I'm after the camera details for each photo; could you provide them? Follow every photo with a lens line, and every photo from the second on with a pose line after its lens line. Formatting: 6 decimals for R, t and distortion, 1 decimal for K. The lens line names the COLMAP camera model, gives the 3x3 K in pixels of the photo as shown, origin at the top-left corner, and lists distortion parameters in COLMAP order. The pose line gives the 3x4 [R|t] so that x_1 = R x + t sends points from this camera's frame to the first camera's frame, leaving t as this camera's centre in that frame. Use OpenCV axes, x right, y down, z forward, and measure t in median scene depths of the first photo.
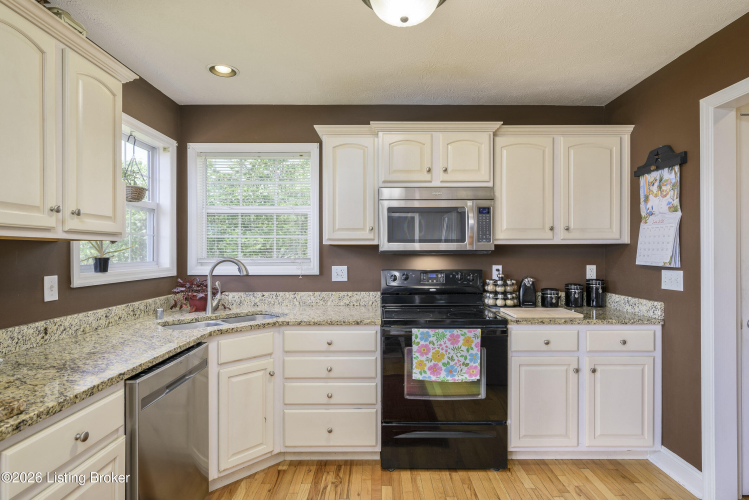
lens RADIAL K [[402.1, 0, 379.3], [0, 402.1, 250.1], [0, 0, 1]] dist [0.002334, -0.004058]
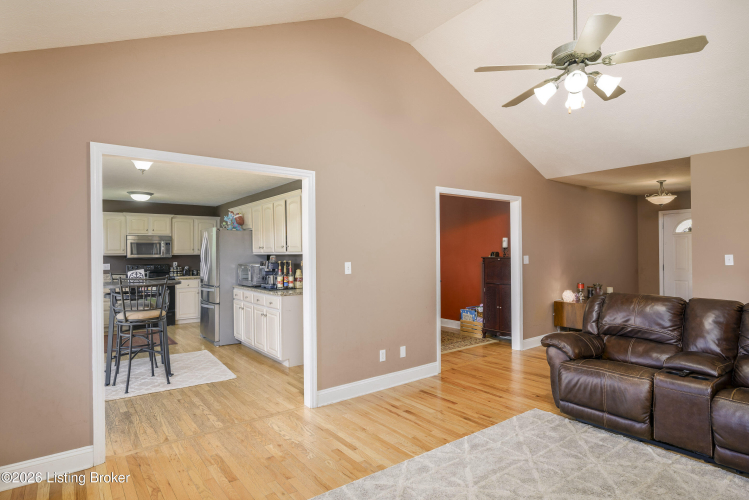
lens RADIAL K [[402.1, 0, 380.8], [0, 402.1, 255.7], [0, 0, 1]] dist [0.002334, -0.004058]
pose [[0.793762, -0.007777, 0.608179, -0.316895], [0.001938, 0.999946, 0.010257, -0.038450], [-0.608226, -0.006963, 0.793733, -2.432409]]
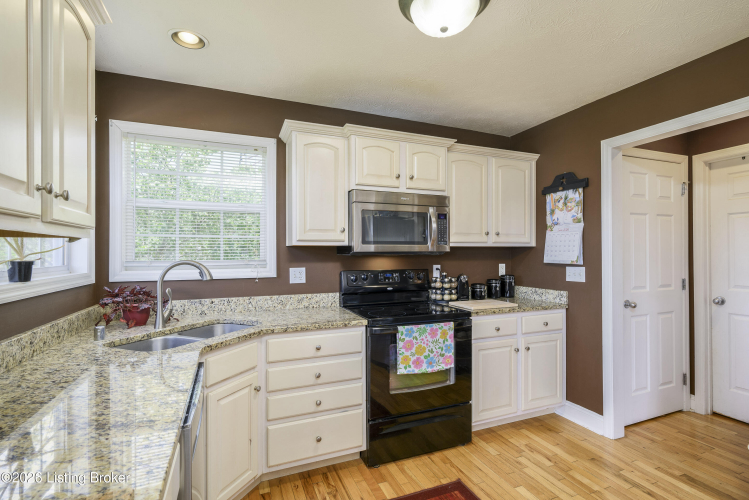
lens RADIAL K [[363.2, 0, 381.2], [0, 363.2, 250.6], [0, 0, 1]] dist [-0.000697, 0.001401]
pose [[0.921687, 0.002260, 0.387927, -0.299296], [-0.001030, 0.999994, -0.003378, 0.001186], [-0.387932, 0.002713, 0.921684, 0.132216]]
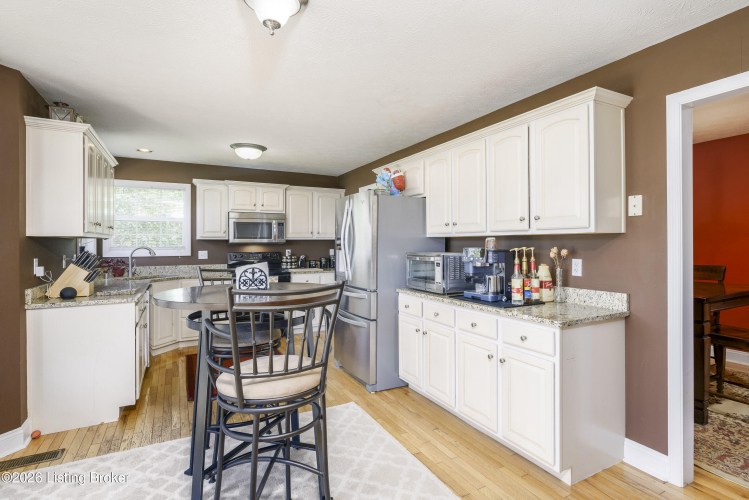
lens RADIAL K [[394.5, 0, 396.5], [0, 394.5, 240.5], [0, 0, 1]] dist [0.005636, -0.000106]
pose [[0.875344, 0.000333, 0.483501, -0.235159], [-0.000148, 1.000000, -0.000420, -0.009471], [-0.483501, 0.000296, 0.875344, -1.225396]]
